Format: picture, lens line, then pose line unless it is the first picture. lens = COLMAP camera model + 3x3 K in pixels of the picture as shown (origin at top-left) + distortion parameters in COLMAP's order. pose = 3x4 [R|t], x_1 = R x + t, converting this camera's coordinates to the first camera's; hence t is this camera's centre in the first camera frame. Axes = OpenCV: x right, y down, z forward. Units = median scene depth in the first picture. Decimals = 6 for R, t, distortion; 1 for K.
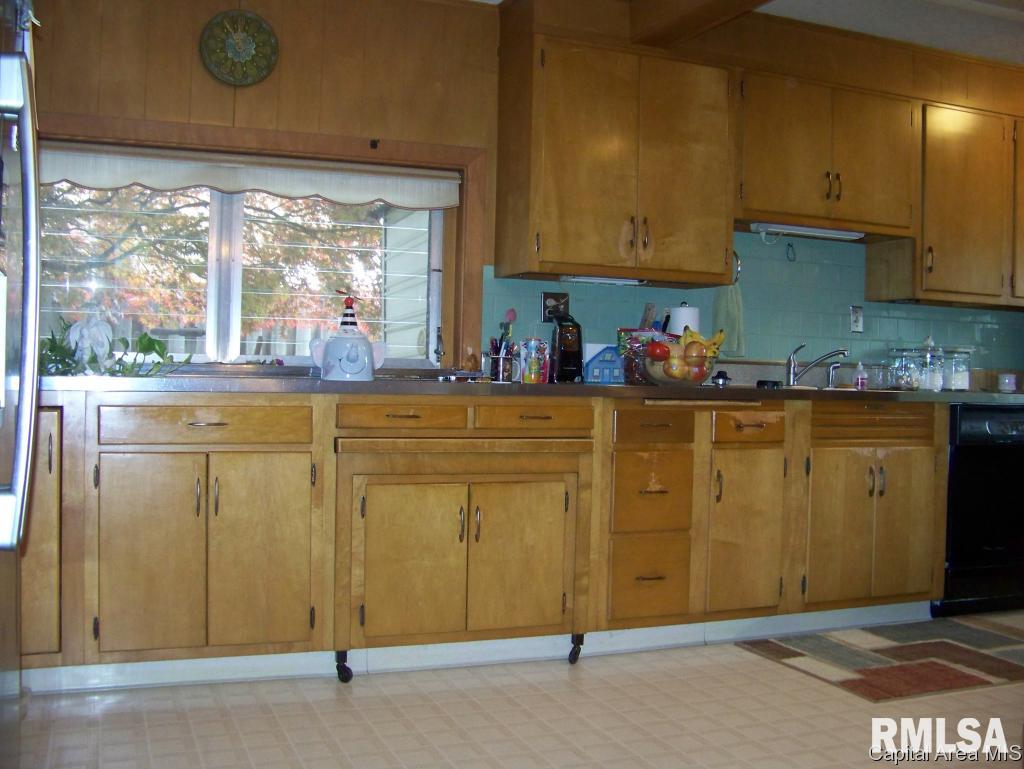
lens RADIAL K [[1099.6, 0, 509.2], [0, 1099.6, 364.7], [0, 0, 1]] dist [-0.276120, 0.392788]
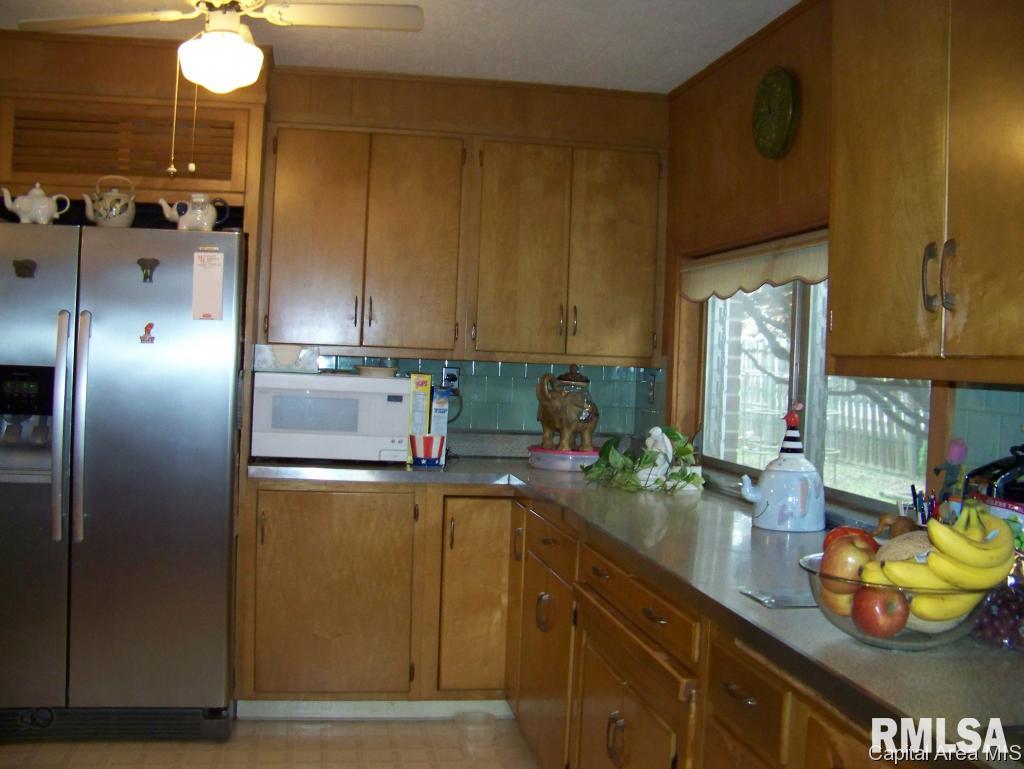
lens RADIAL K [[1099.6, 0, 509.2], [0, 1099.6, 364.7], [0, 0, 1]] dist [-0.276120, 0.392788]
pose [[-0.210418, -0.026396, -0.977255, 0.561481], [-0.042635, 0.998932, -0.017801, -0.069468], [0.976681, 0.037919, -0.211319, 0.906052]]
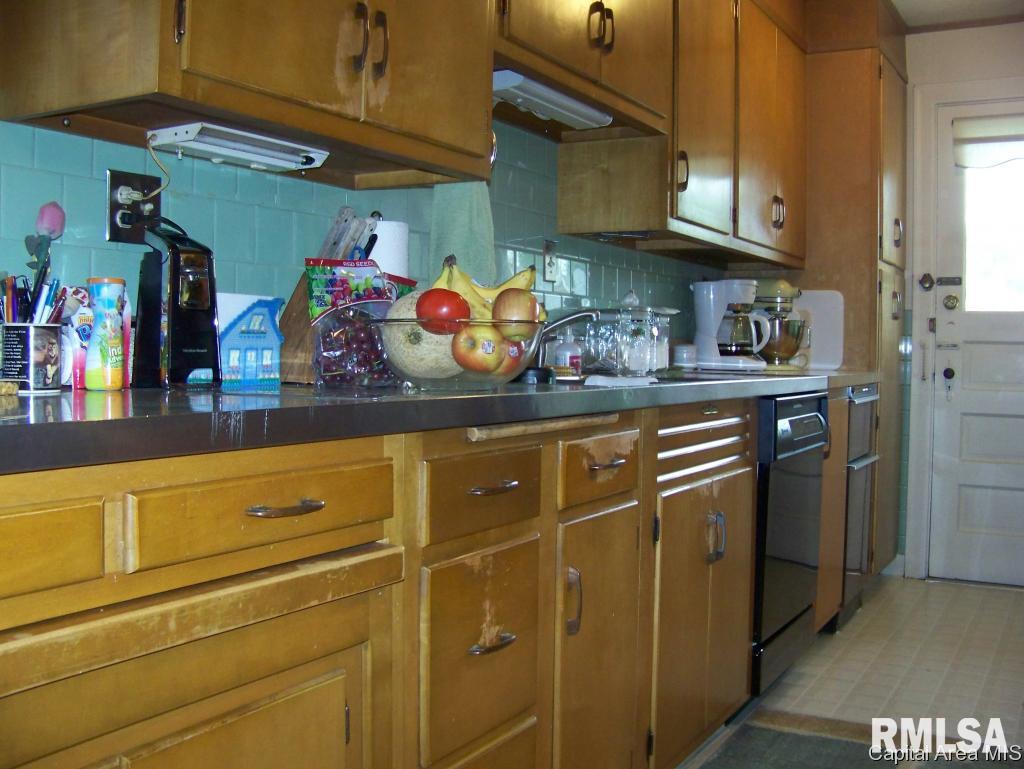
lens RADIAL K [[1099.6, 0, 509.2], [0, 1099.6, 364.7], [0, 0, 1]] dist [-0.276120, 0.392788]
pose [[0.781977, -0.024520, 0.622824, -0.107957], [0.003865, 0.999397, 0.034493, -0.005395], [-0.623295, -0.024565, 0.781601, 0.612466]]
